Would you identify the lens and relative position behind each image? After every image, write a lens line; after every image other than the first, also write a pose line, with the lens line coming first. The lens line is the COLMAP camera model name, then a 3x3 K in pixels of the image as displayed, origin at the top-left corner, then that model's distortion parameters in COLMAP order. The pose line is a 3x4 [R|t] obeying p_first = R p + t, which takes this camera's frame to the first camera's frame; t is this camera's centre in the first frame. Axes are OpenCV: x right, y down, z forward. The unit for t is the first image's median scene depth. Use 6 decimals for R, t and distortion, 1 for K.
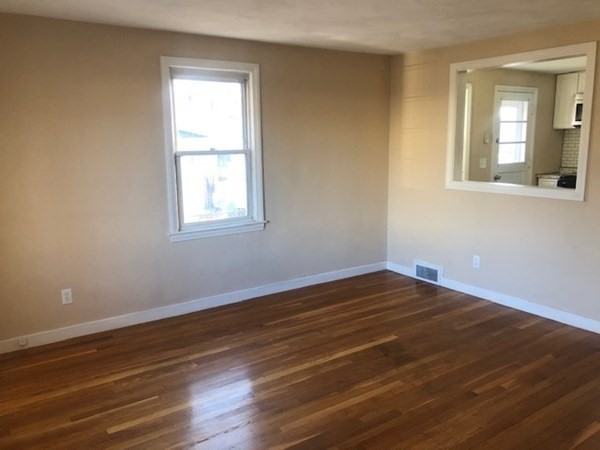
lens RADIAL K [[492.9, 0, 299.9], [0, 492.9, 221.6], [0, 0, 1]] dist [0.001040, -0.006221]
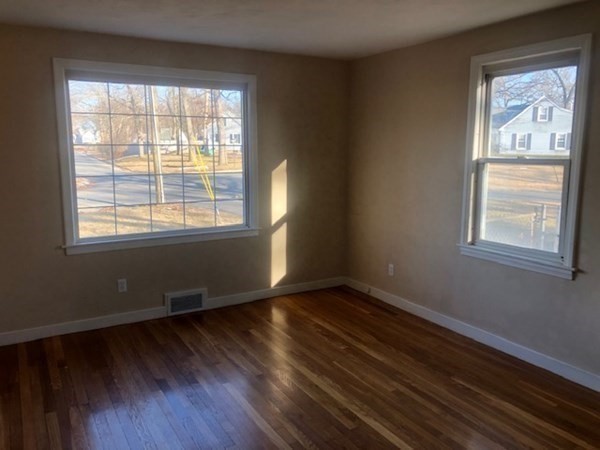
lens RADIAL K [[492.9, 0, 299.9], [0, 492.9, 221.6], [0, 0, 1]] dist [0.001040, -0.006221]
pose [[-0.083924, 0.161400, -0.983314, 0.709564], [-0.172605, 0.969524, 0.173868, -0.134138], [0.981409, 0.184316, -0.053508, 0.771627]]
